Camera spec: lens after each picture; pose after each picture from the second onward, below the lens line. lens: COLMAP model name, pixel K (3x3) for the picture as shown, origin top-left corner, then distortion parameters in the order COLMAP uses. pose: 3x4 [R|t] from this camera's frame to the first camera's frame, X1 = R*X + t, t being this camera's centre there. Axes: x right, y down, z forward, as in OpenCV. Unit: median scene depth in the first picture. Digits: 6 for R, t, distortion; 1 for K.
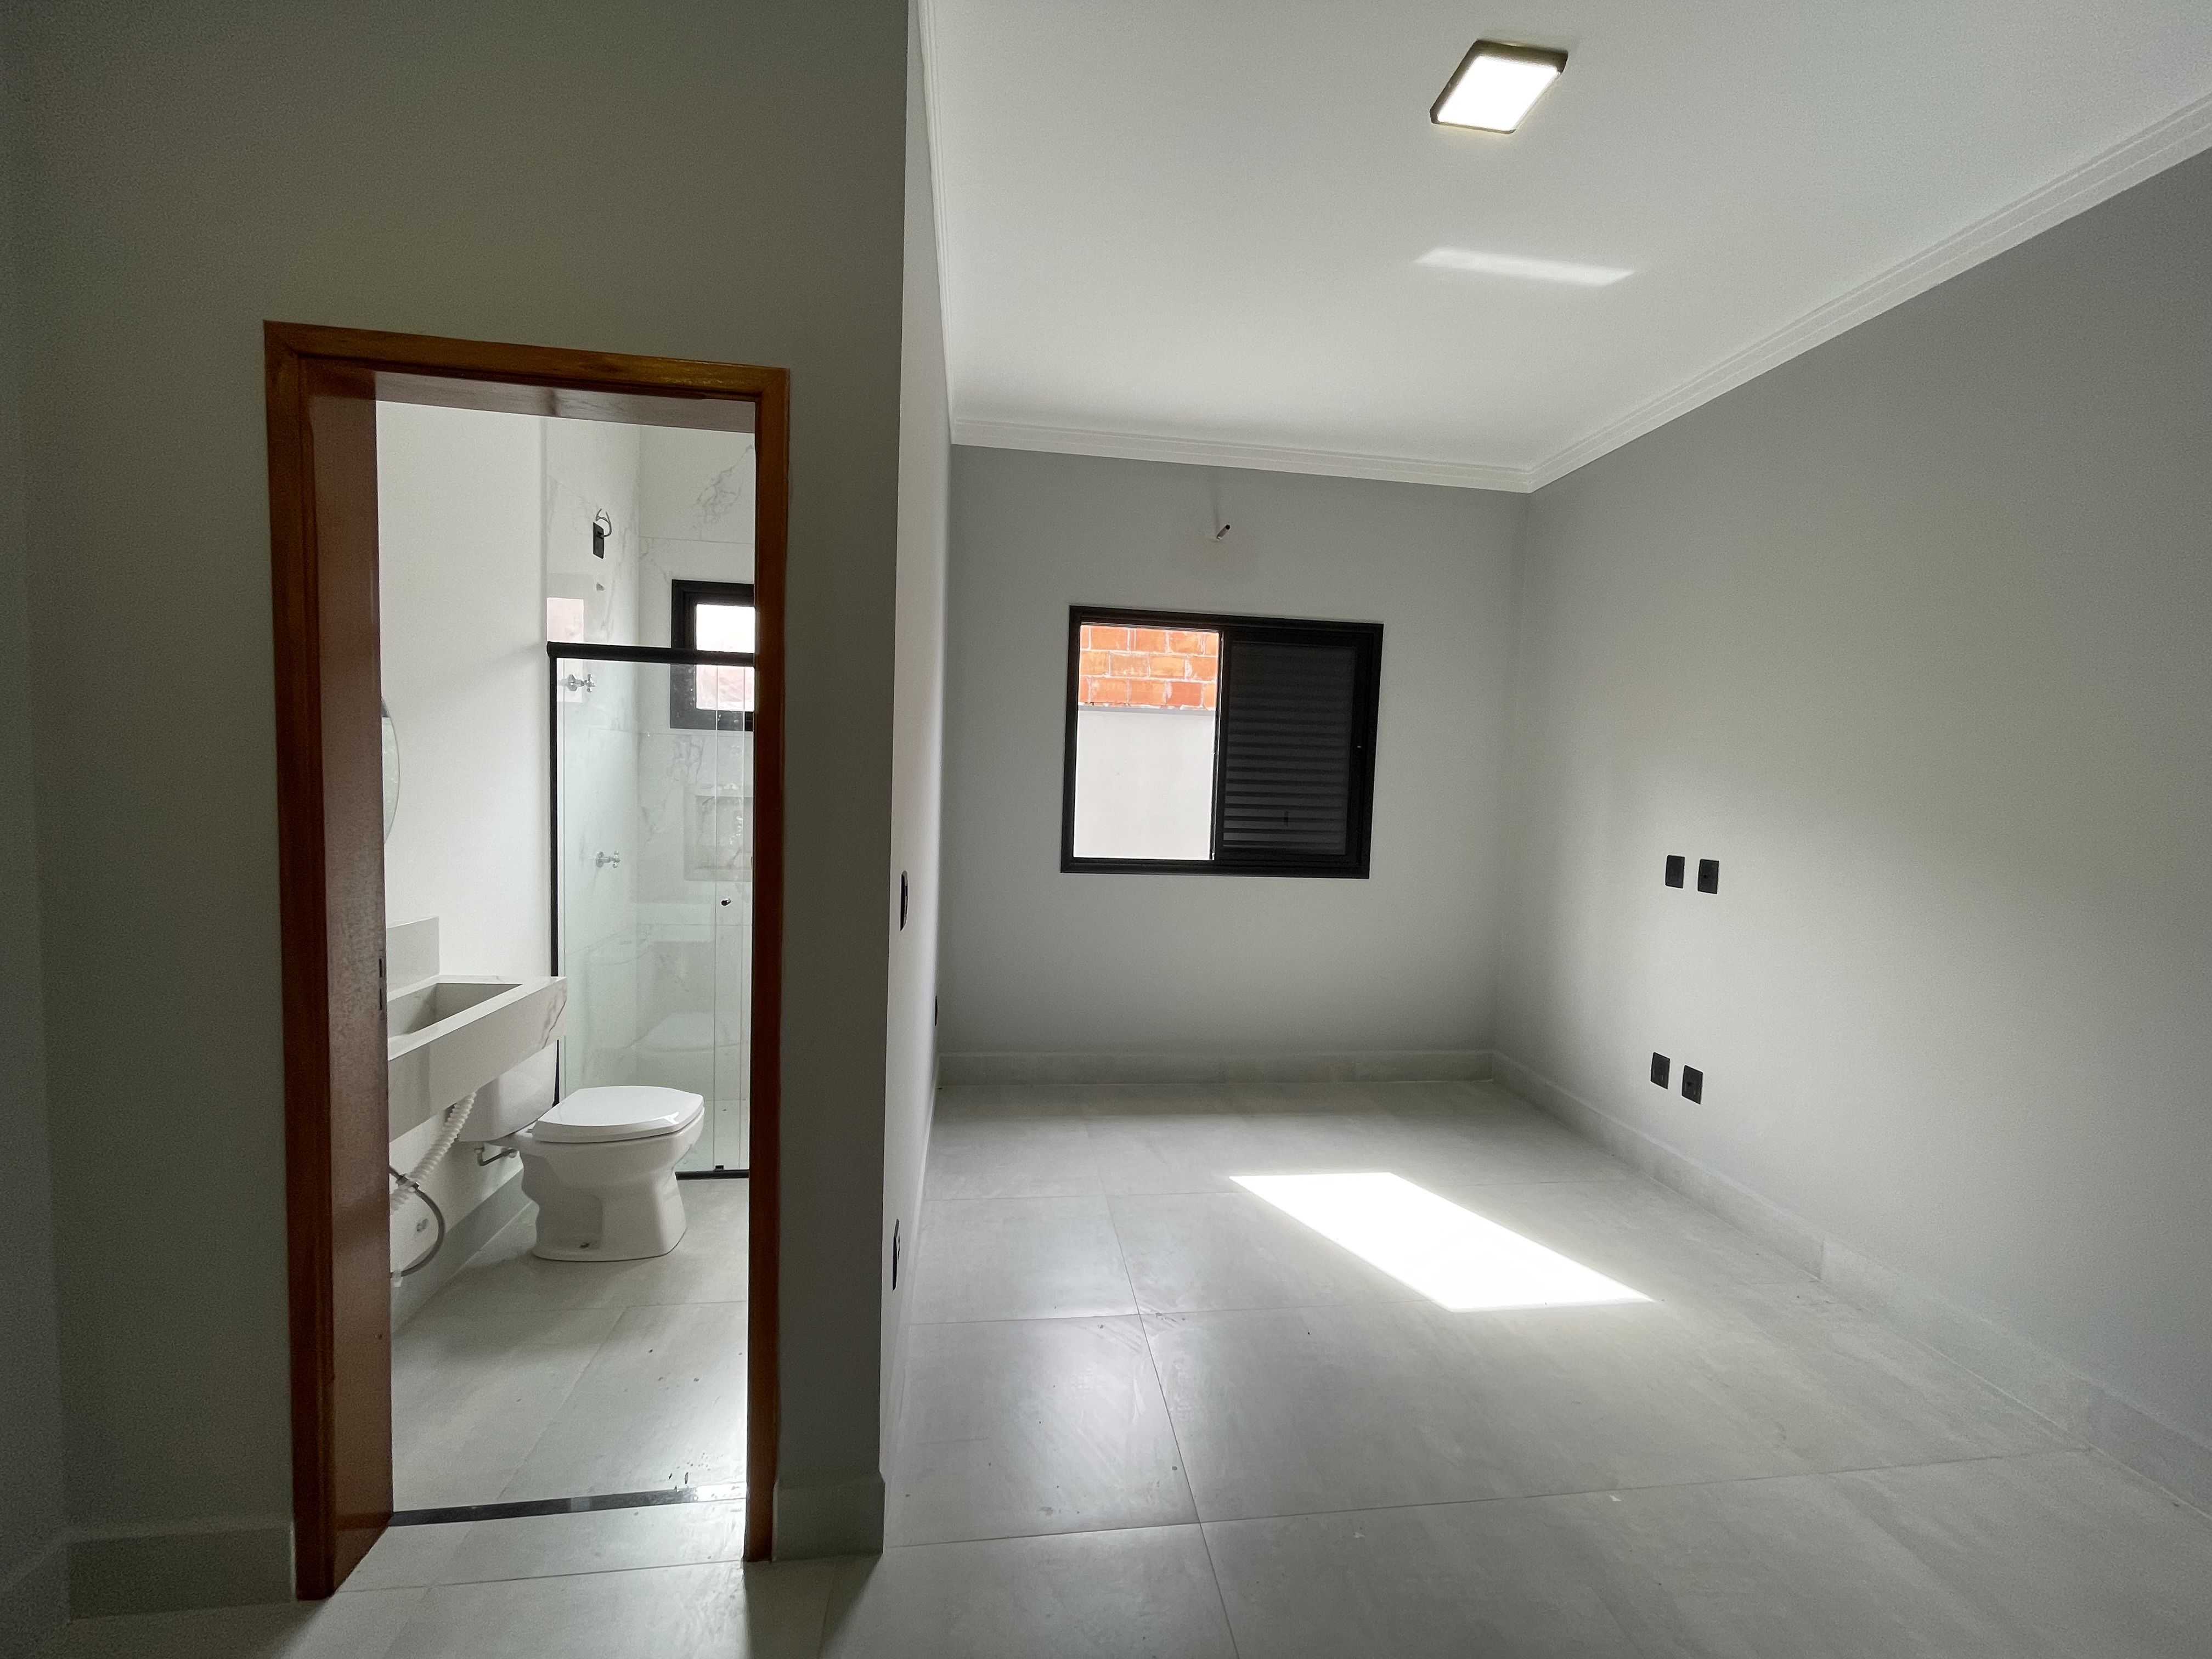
lens RADIAL K [[893.2, 0, 1106.0], [0, 893.2, 829.5], [0, 0, 1]] dist [-0.007110, 0.000632]
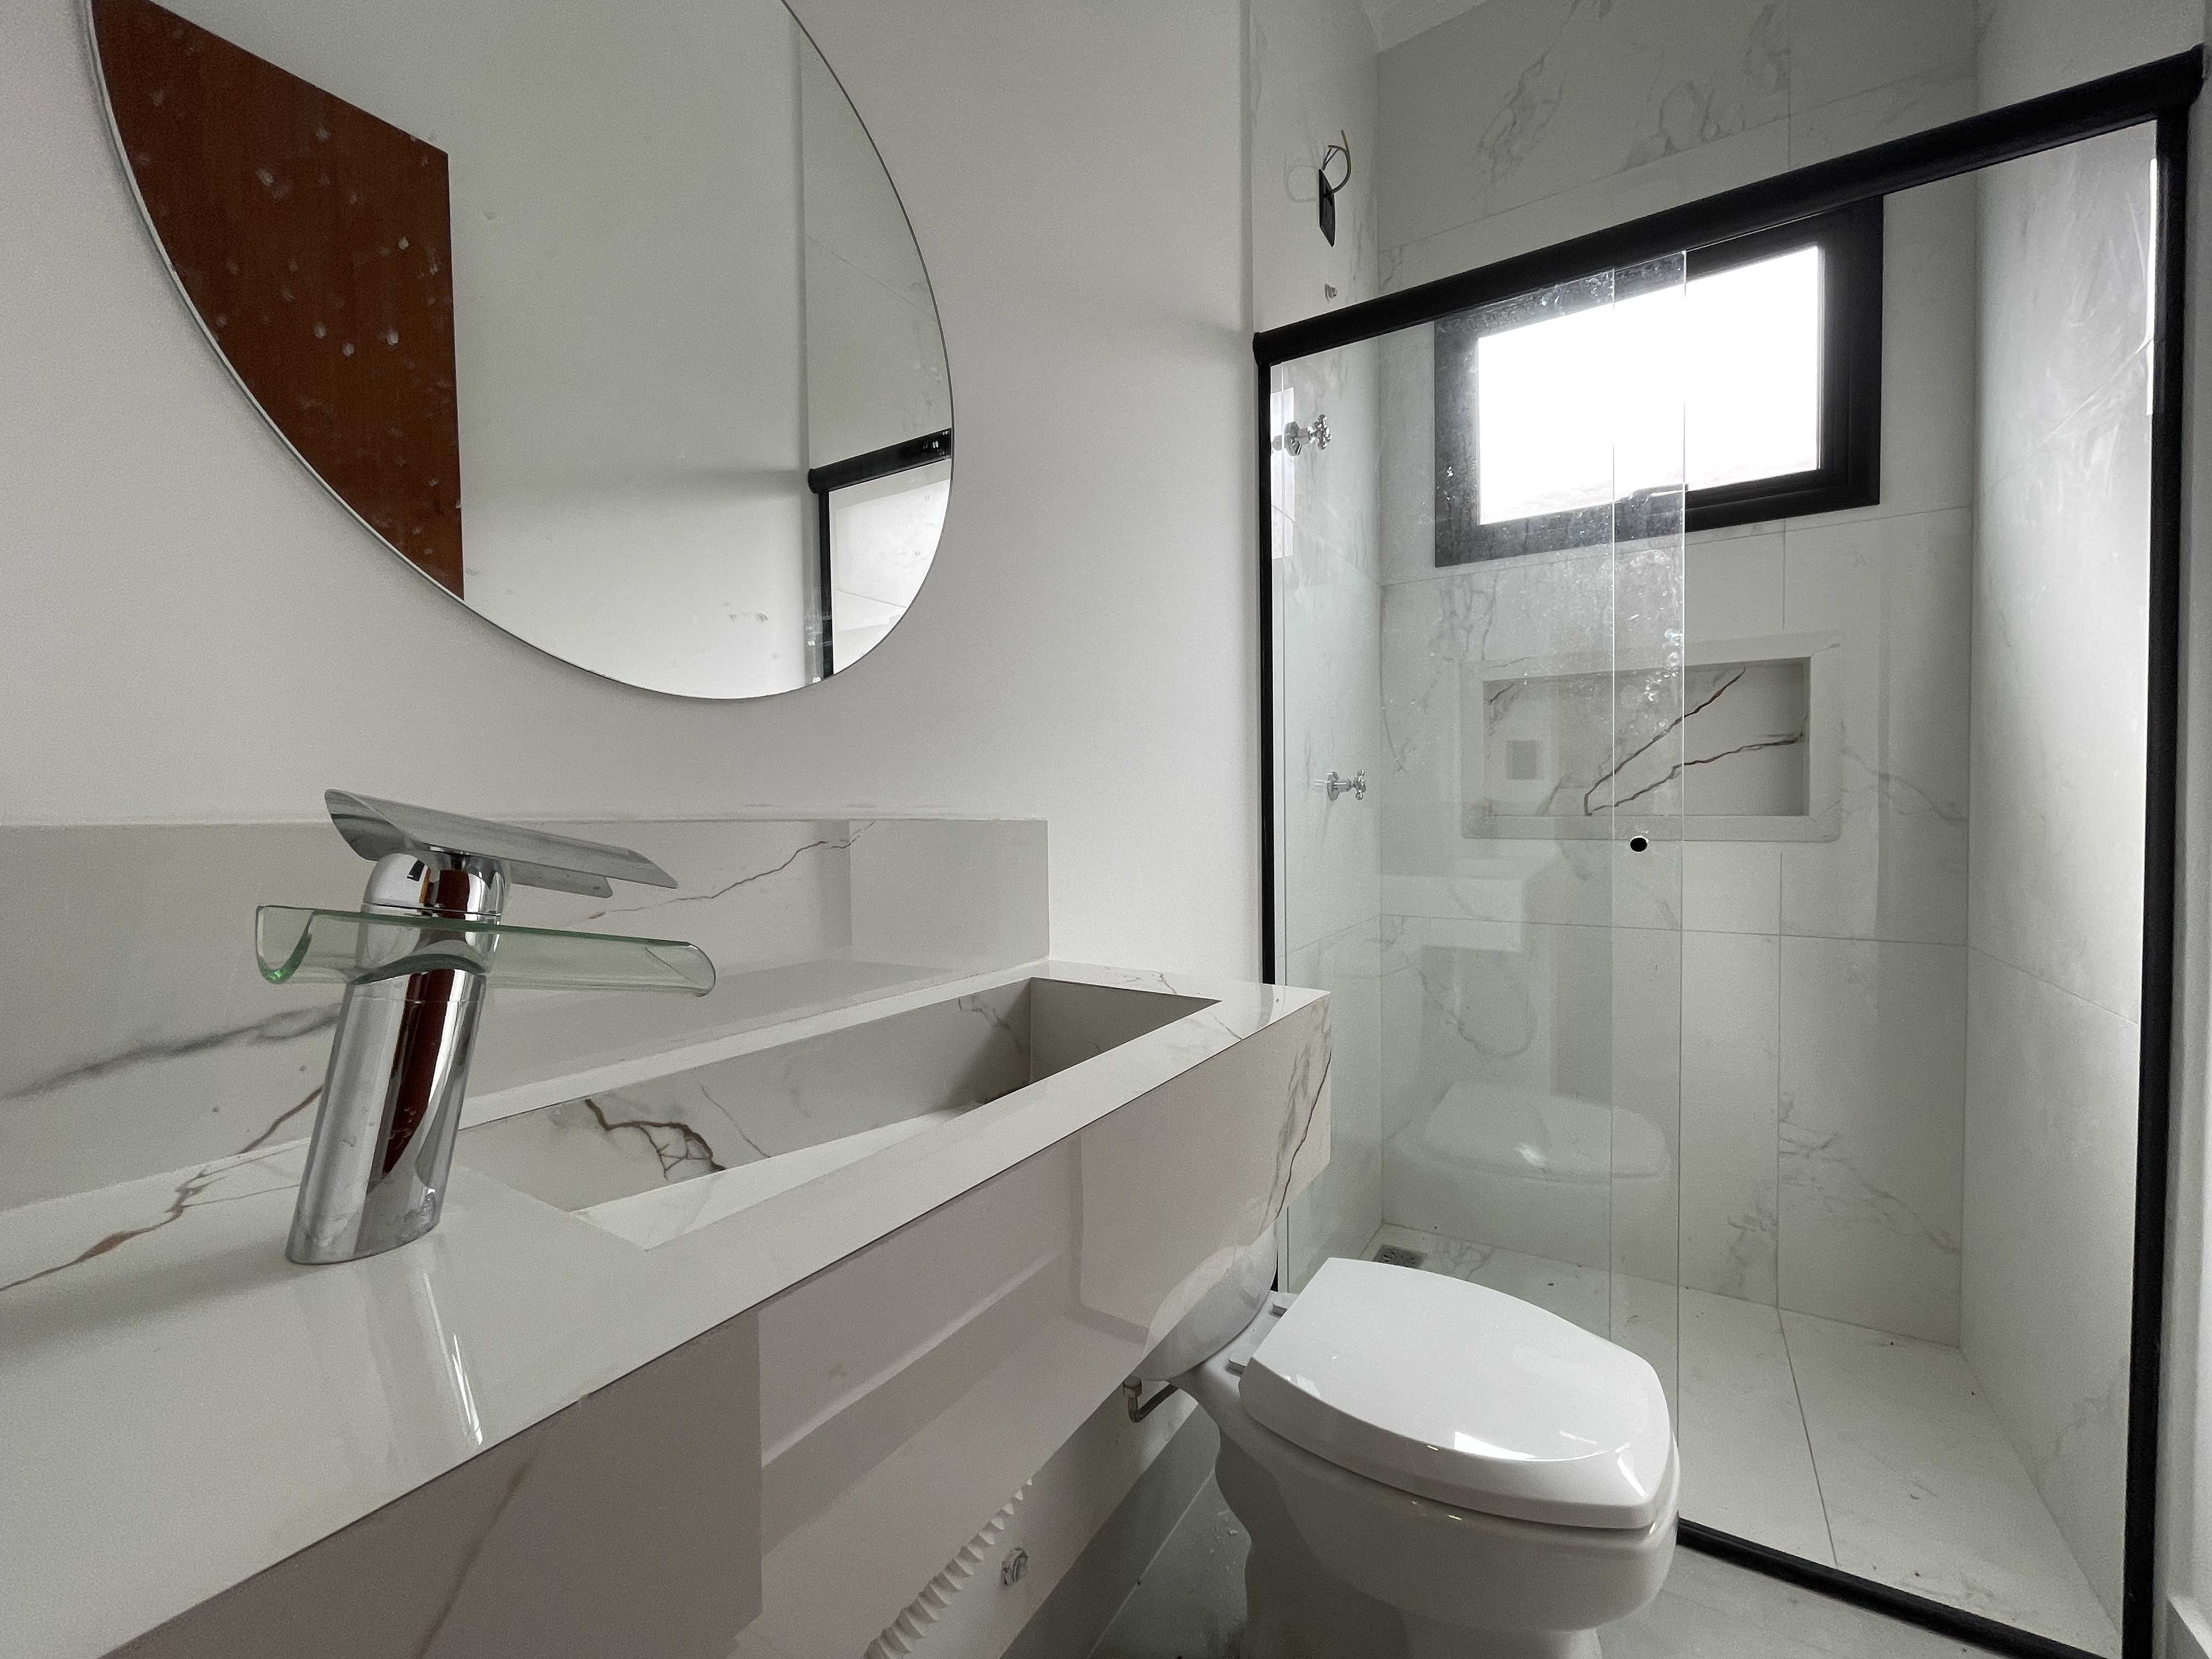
lens RADIAL K [[893.2, 0, 1106.0], [0, 893.2, 829.5], [0, 0, 1]] dist [-0.007110, 0.000632]
pose [[0.765031, -0.025667, -0.643482, -0.365269], [0.000432, 0.999226, -0.039343, 0.094879], [0.643993, 0.029821, 0.764450, 0.554559]]
